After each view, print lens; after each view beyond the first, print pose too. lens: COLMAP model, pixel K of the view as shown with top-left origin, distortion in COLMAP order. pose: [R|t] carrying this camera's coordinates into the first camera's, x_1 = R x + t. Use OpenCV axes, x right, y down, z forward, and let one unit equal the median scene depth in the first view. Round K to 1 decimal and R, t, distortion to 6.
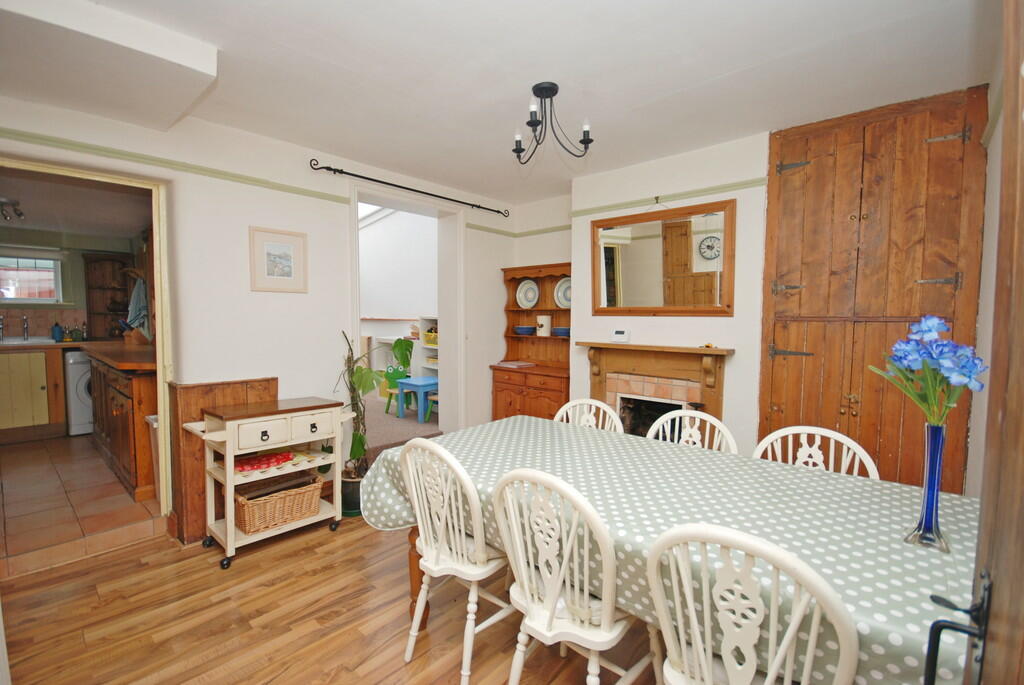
lens RADIAL K [[451.8, 0, 509.6], [0, 451.8, 343.0], [0, 0, 1]] dist [-0.001933, -0.000498]
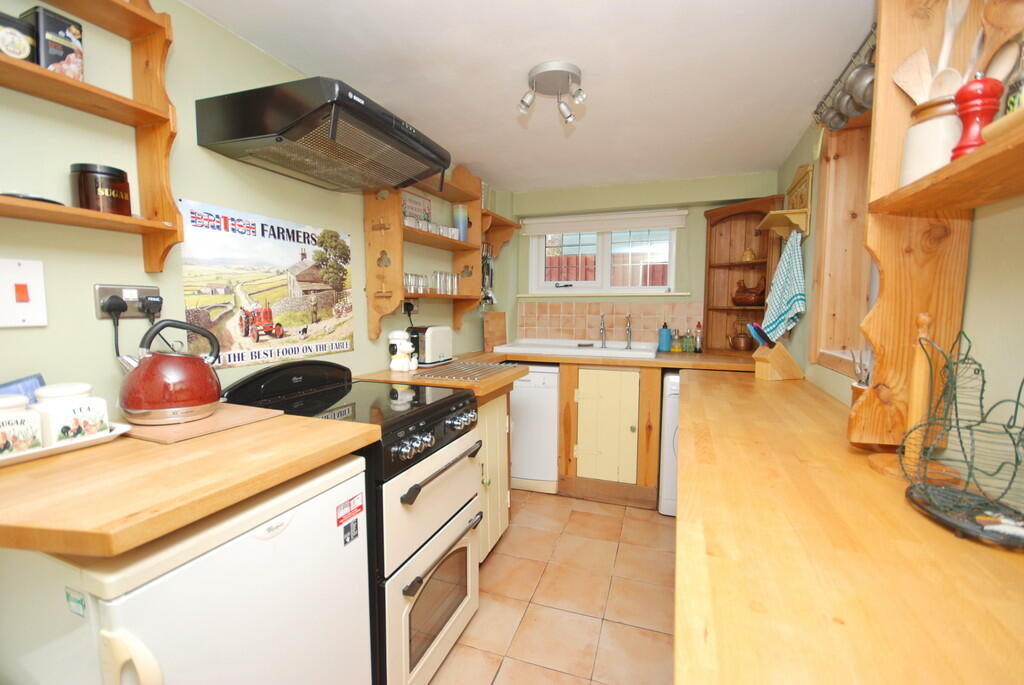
lens RADIAL K [[451.8, 0, 511.1], [0, 451.8, 341.8], [0, 0, 1]] dist [-0.001933, -0.000498]
pose [[0.369976, 0.069240, -0.926458, -0.484373], [-0.063310, 0.996780, 0.049213, -0.036330], [0.926882, 0.040446, 0.373168, 0.555448]]
